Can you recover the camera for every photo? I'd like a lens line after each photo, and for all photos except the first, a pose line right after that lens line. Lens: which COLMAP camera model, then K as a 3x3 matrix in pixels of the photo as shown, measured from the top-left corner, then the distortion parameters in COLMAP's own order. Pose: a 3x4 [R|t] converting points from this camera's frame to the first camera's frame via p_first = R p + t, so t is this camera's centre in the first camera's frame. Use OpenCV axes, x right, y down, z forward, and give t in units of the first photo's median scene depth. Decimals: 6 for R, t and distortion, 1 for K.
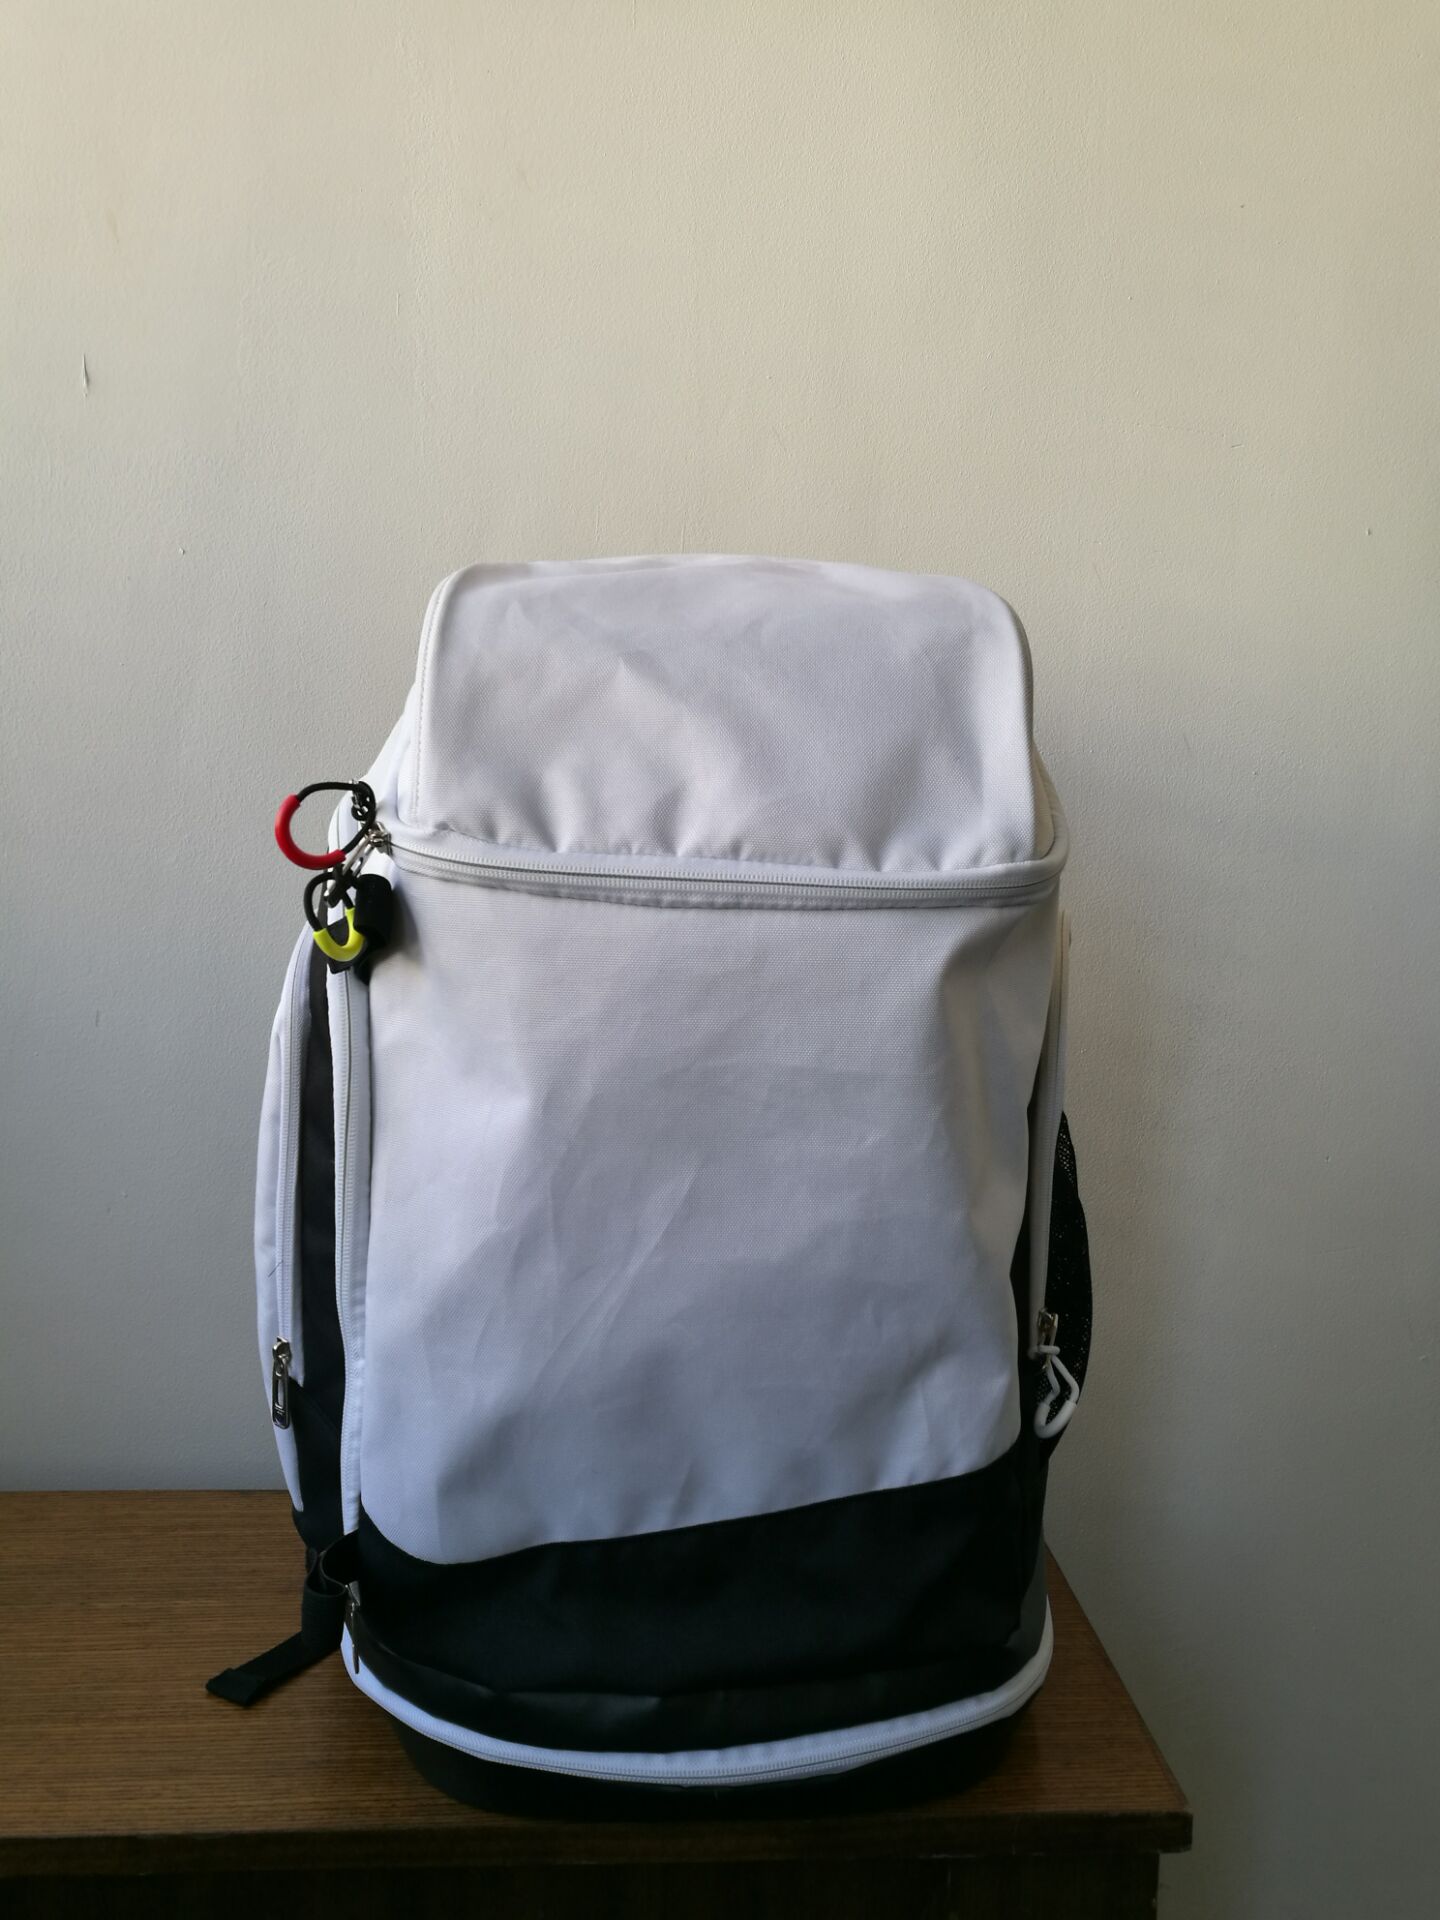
lens RADIAL K [[1490.4, 0, 722.5], [0, 1490.4, 954.0], [0, 0, 1]] dist [0.009301, 0.012354]
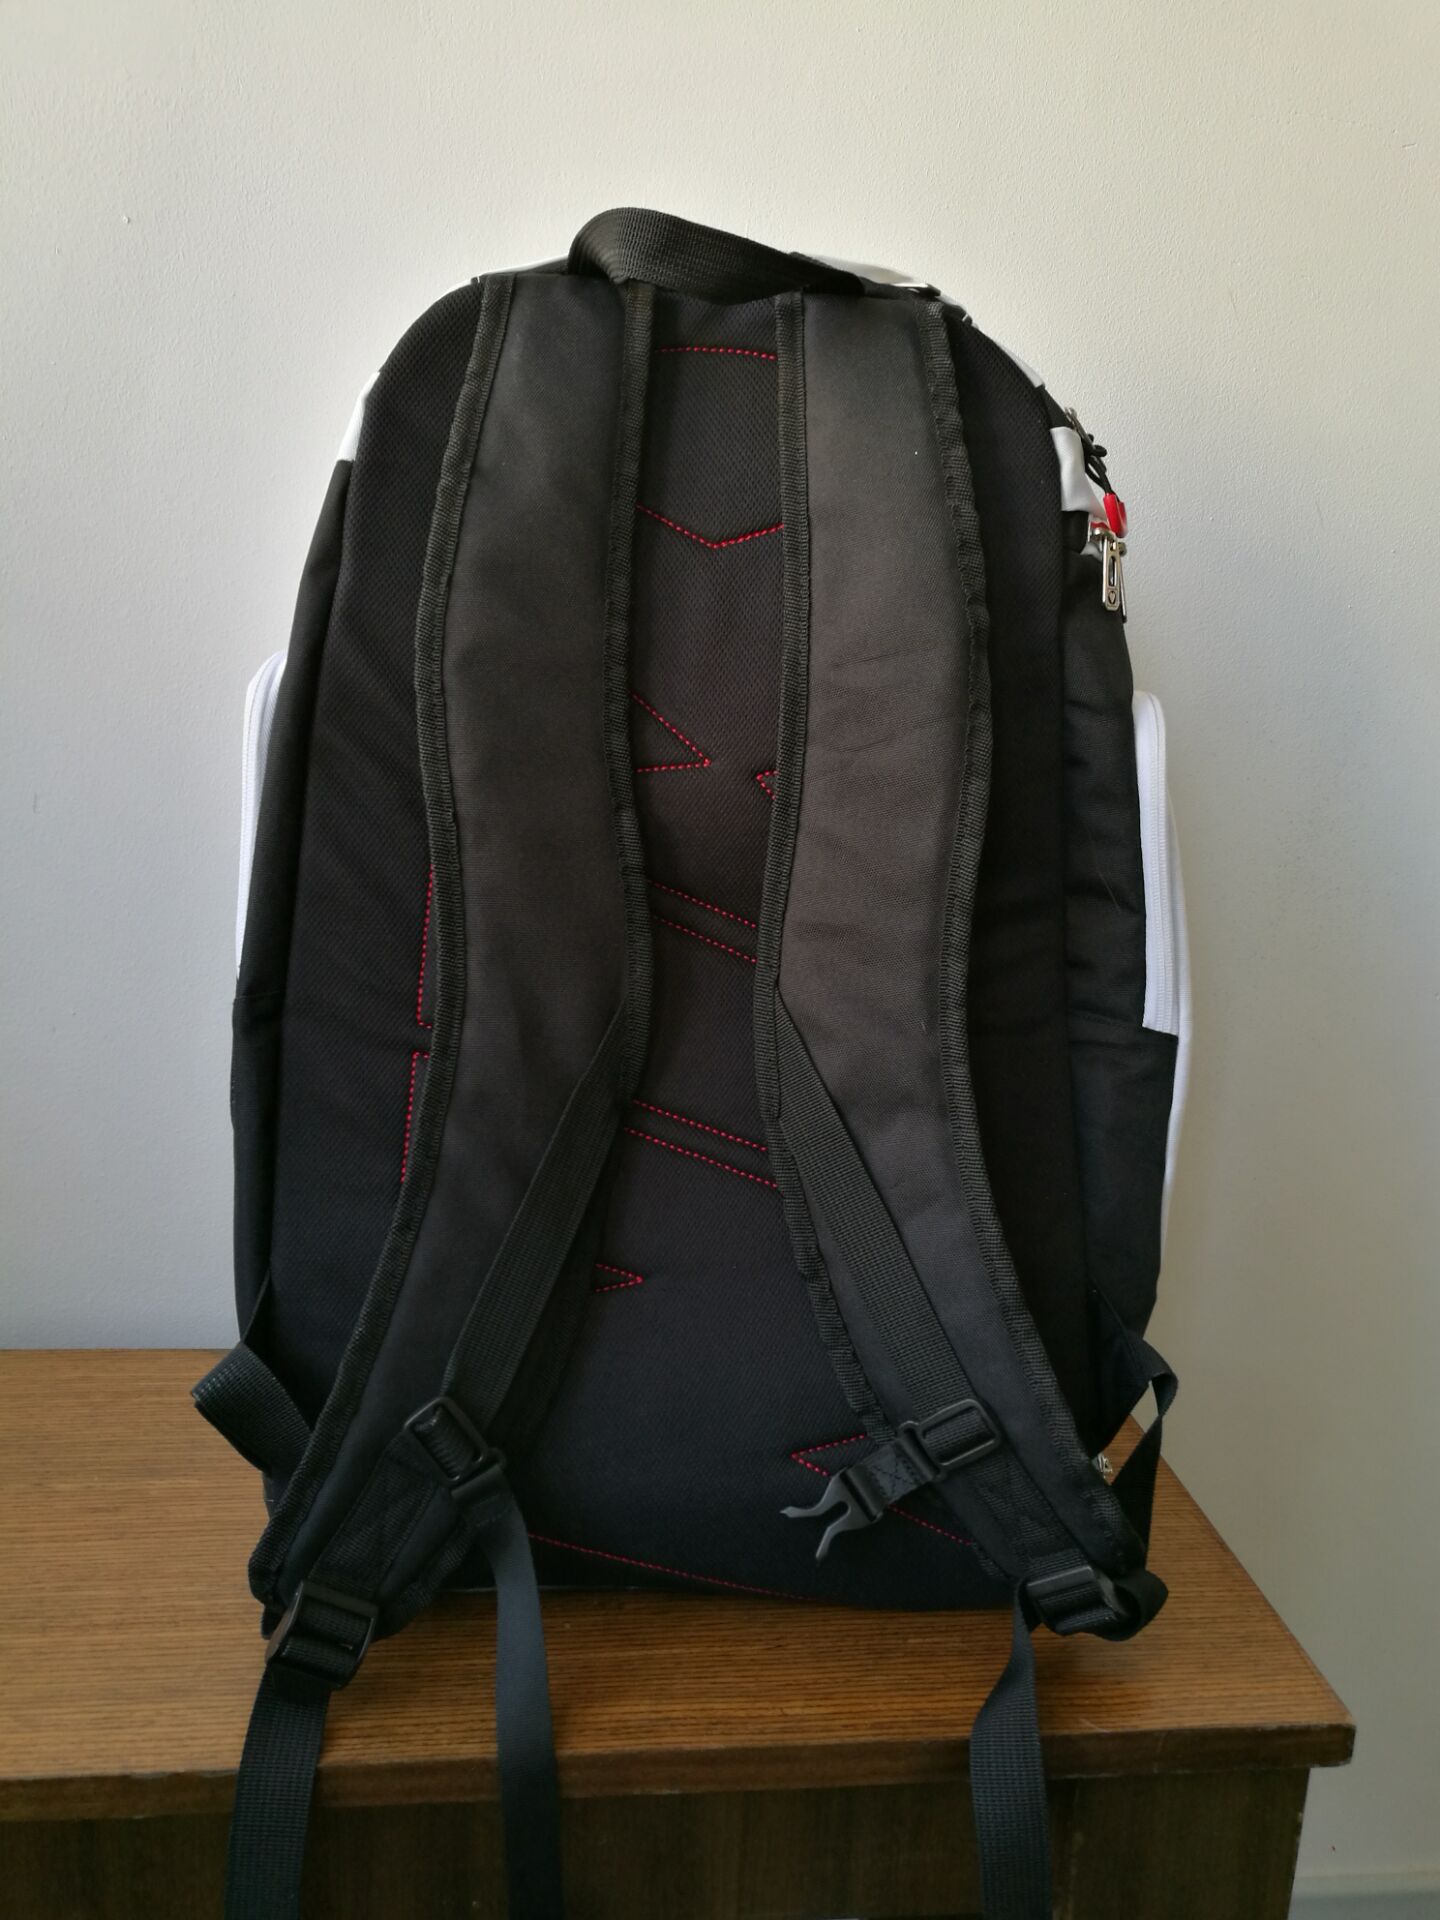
lens RADIAL K [[1491.8, 0, 720.4], [0, 1491.8, 940.1], [0, 0, 1]] dist [0.014052, 0.007241]
pose [[0.997951, 0.016773, 0.061745, -0.114401], [-0.022950, 0.994650, 0.100722, 0.035030], [-0.059725, -0.101933, 0.992997, 0.187617]]
